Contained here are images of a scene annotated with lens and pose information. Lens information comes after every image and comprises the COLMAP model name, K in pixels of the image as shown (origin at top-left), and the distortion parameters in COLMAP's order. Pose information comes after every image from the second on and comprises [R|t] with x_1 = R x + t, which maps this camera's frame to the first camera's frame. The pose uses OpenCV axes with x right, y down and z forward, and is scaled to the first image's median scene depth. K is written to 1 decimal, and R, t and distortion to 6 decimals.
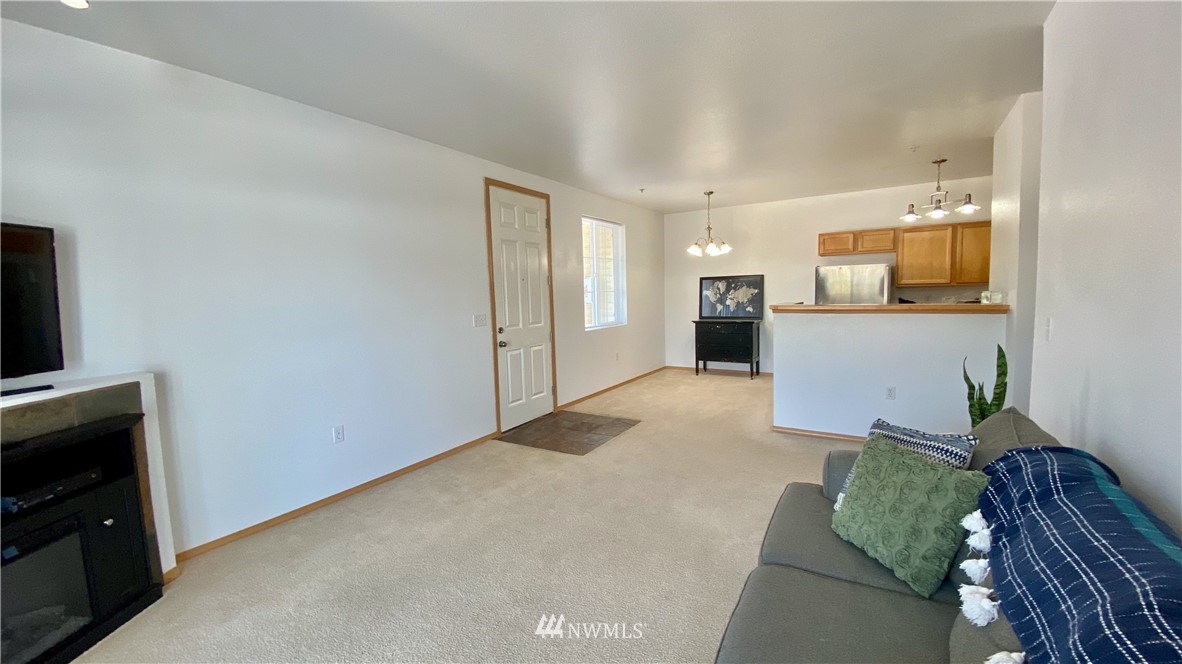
lens RADIAL K [[481.8, 0, 591.0], [0, 481.8, 332.0], [0, 0, 1]] dist [0.032838, -0.000273]
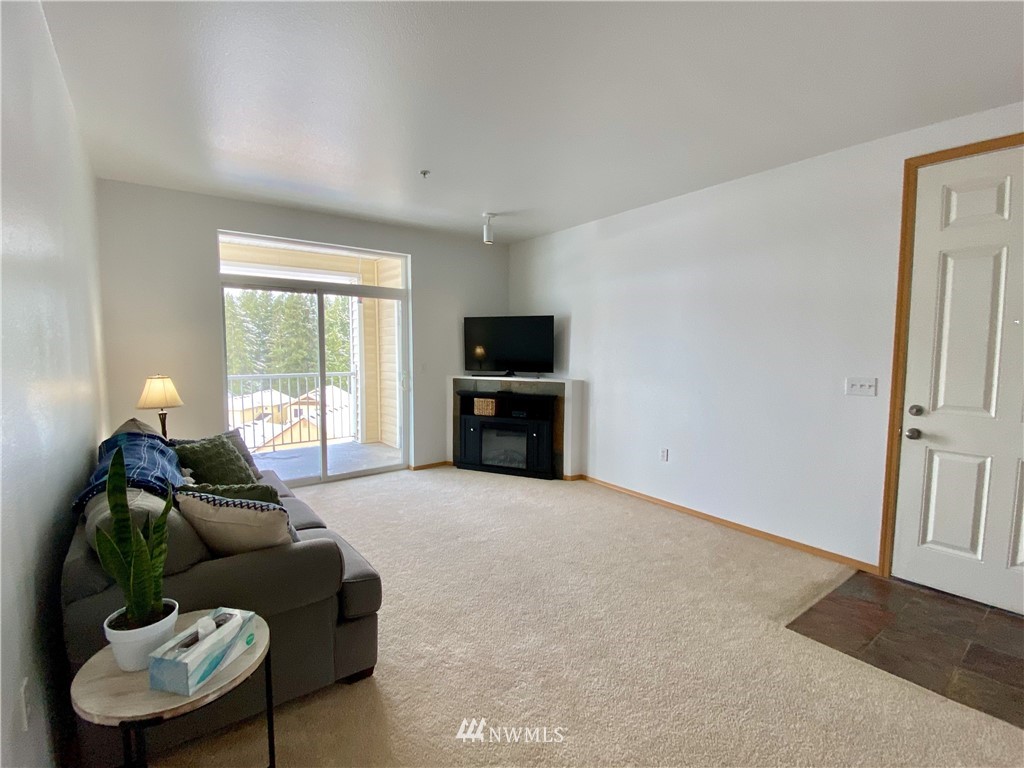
lens RADIAL K [[468.5, 0, 512.0], [0, 468.5, 384.0], [0, 0, 1]] dist [0.022904, -0.000124]
pose [[-0.369895, 0.103071, -0.923339, 0.549562], [-0.073214, 0.987503, 0.139564, -0.083841], [0.926184, 0.119225, -0.357726, 0.772197]]
